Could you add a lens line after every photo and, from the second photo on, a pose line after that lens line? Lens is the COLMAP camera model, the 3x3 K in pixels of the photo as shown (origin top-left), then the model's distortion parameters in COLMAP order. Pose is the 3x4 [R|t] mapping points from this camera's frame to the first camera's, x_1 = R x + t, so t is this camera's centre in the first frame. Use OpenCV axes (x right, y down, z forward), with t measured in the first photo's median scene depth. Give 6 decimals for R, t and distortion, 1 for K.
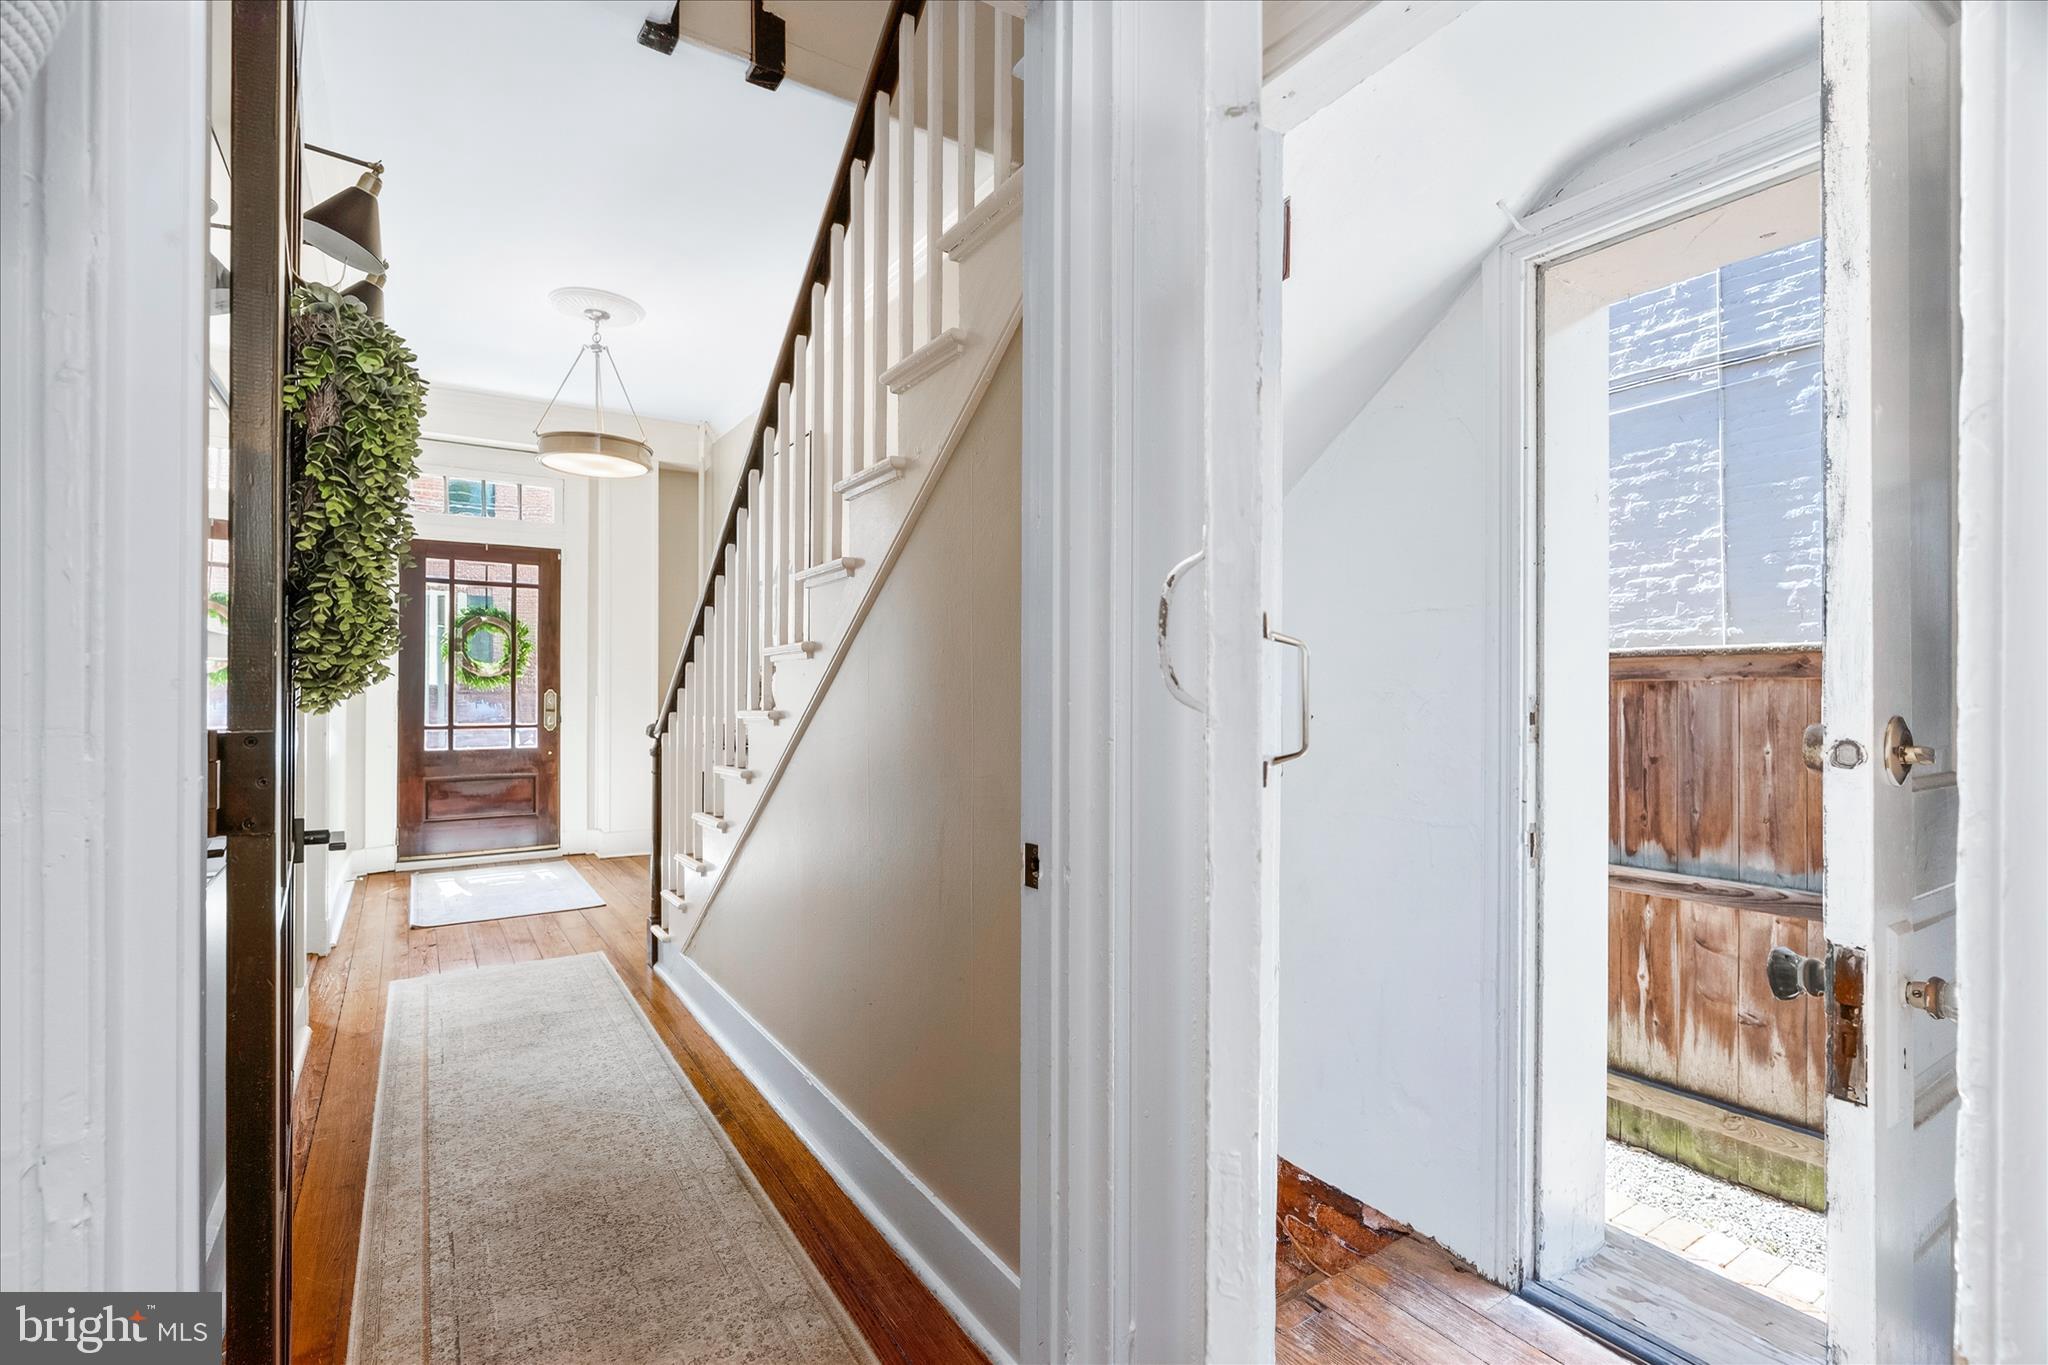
lens RADIAL K [[927.9, 0, 1035.5], [0, 927.9, 684.1], [0, 0, 1]] dist [-0.005689, -0.000170]
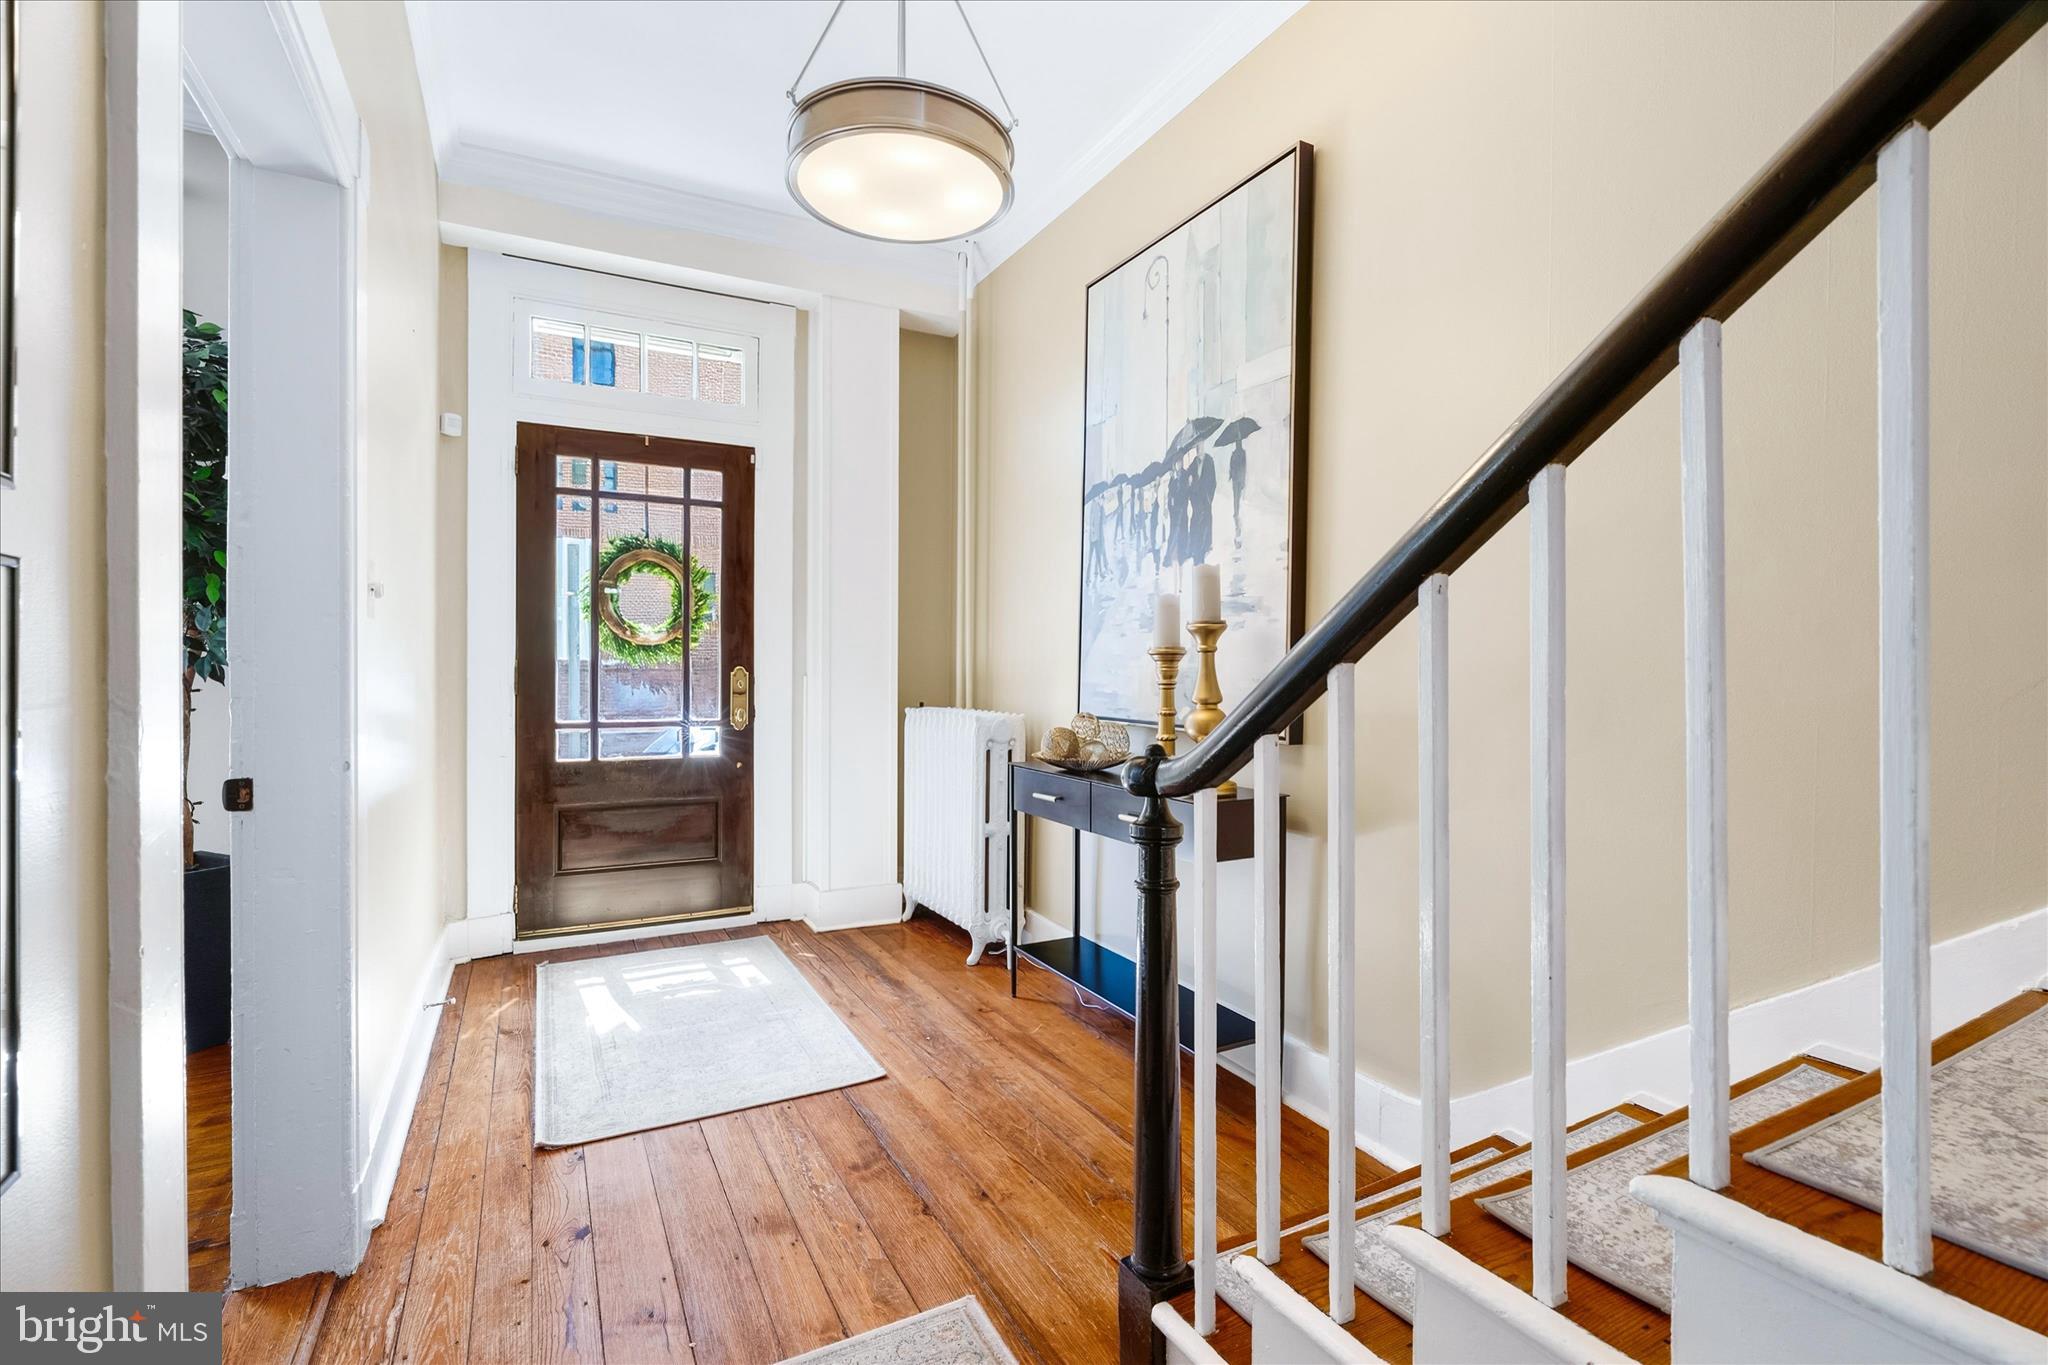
lens RADIAL K [[927.9, 0, 1036.5], [0, 927.9, 672.2], [0, 0, 1]] dist [-0.005689, -0.000170]
pose [[0.995214, 0.002541, -0.097691, -0.262879], [-0.001467, 0.999938, 0.011070, 0.002930], [0.097713, -0.010874, 0.995155, 0.390305]]
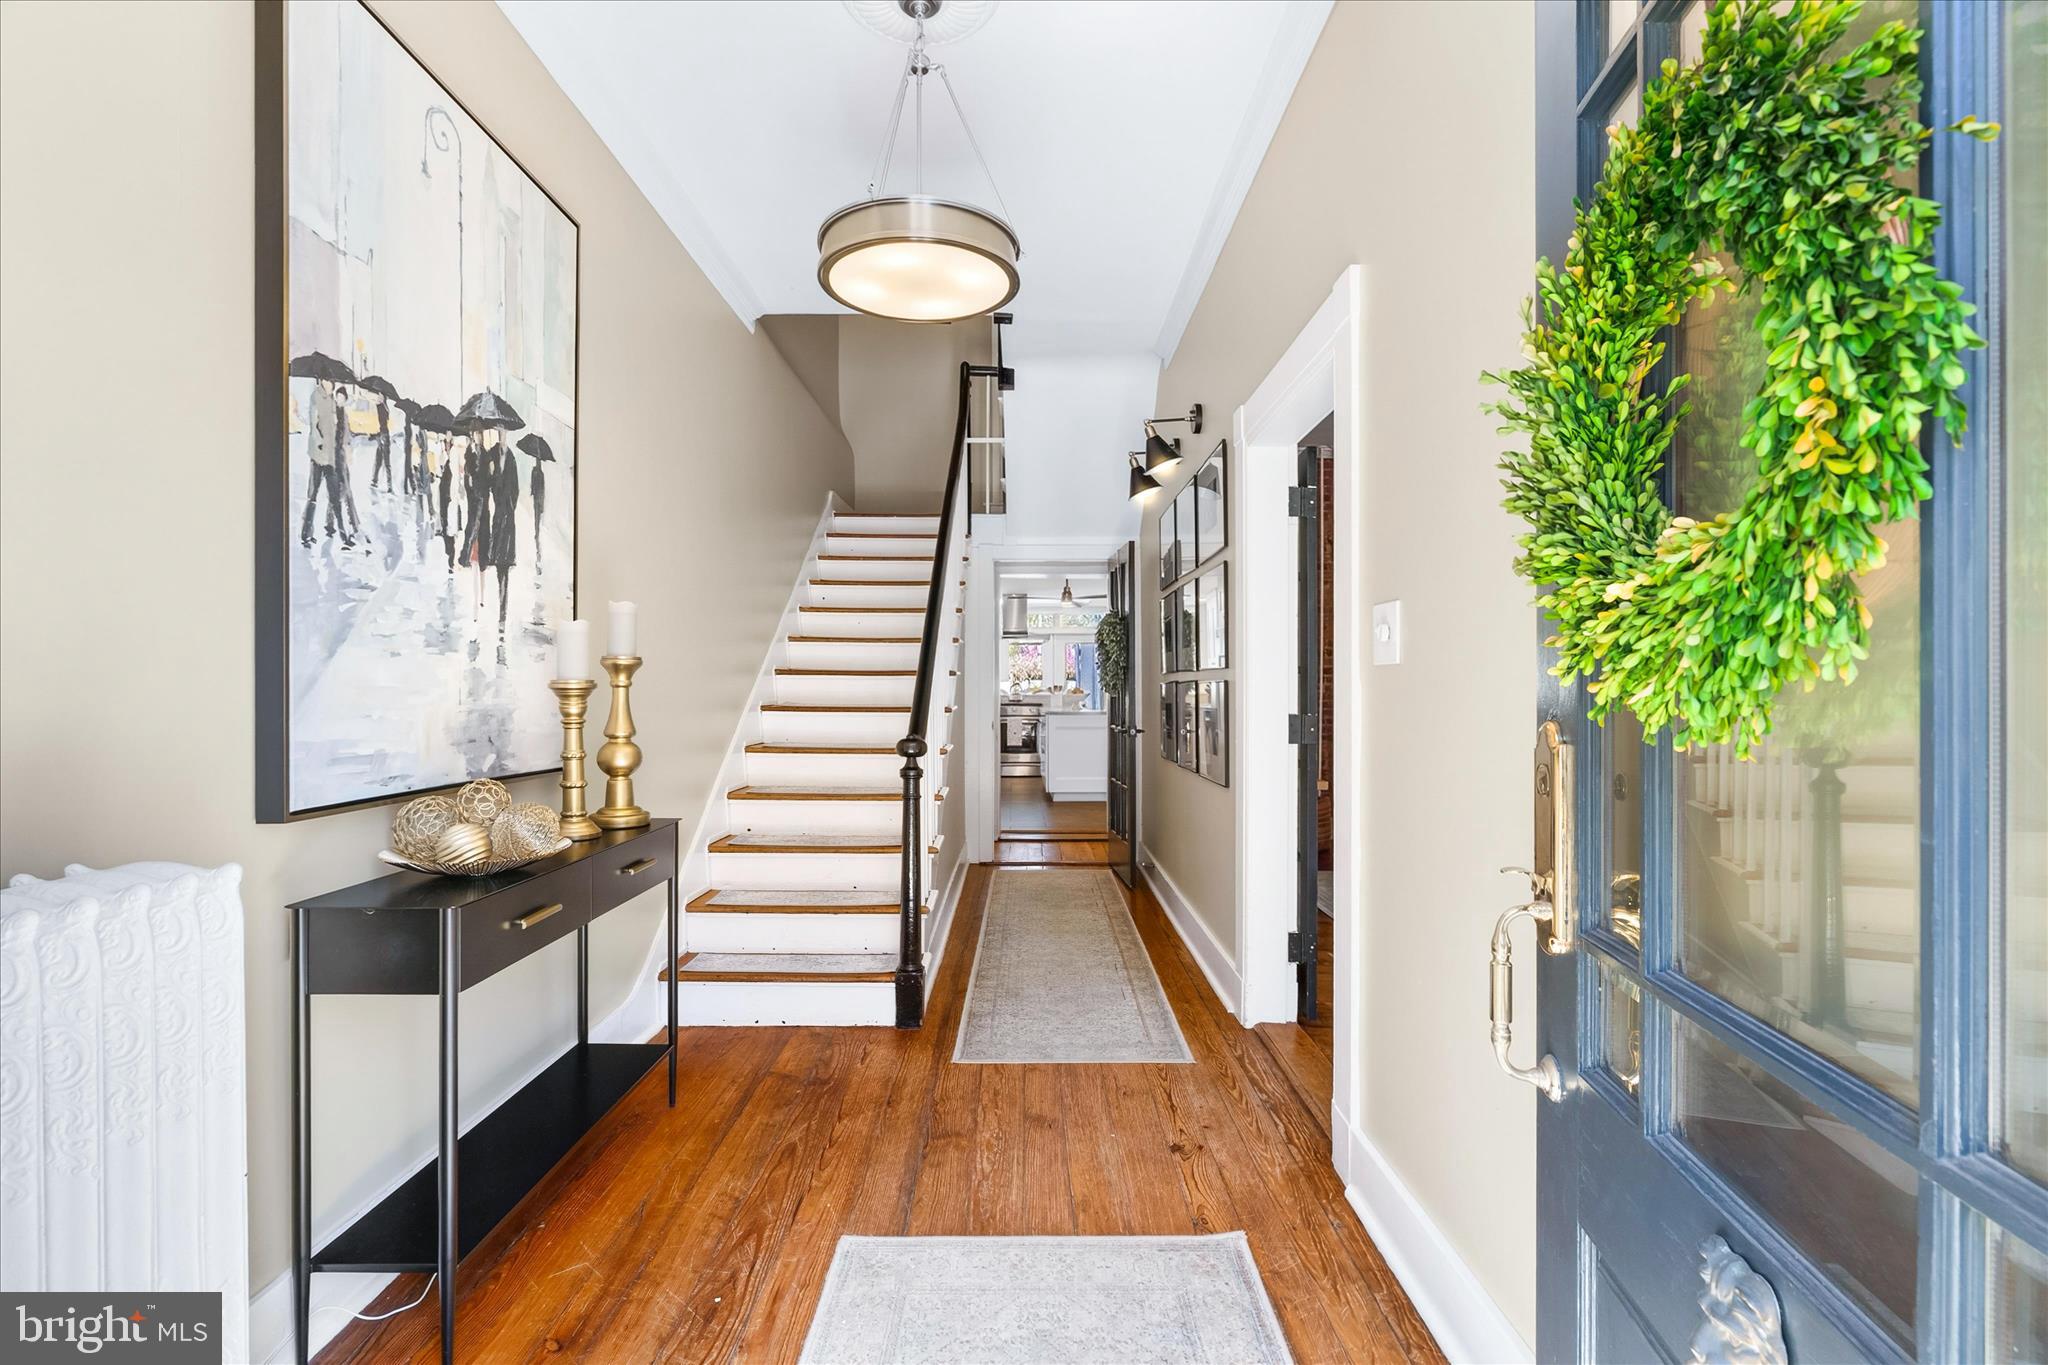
lens RADIAL K [[927.9, 0, 1032.1], [0, 927.9, 685.6], [0, 0, 1]] dist [-0.005689, -0.000170]
pose [[-0.832450, 0.000019, 0.554100, -0.607314], [-0.002950, 0.999986, -0.004466, -0.000714], [-0.554092, -0.005352, -0.832438, 1.036586]]
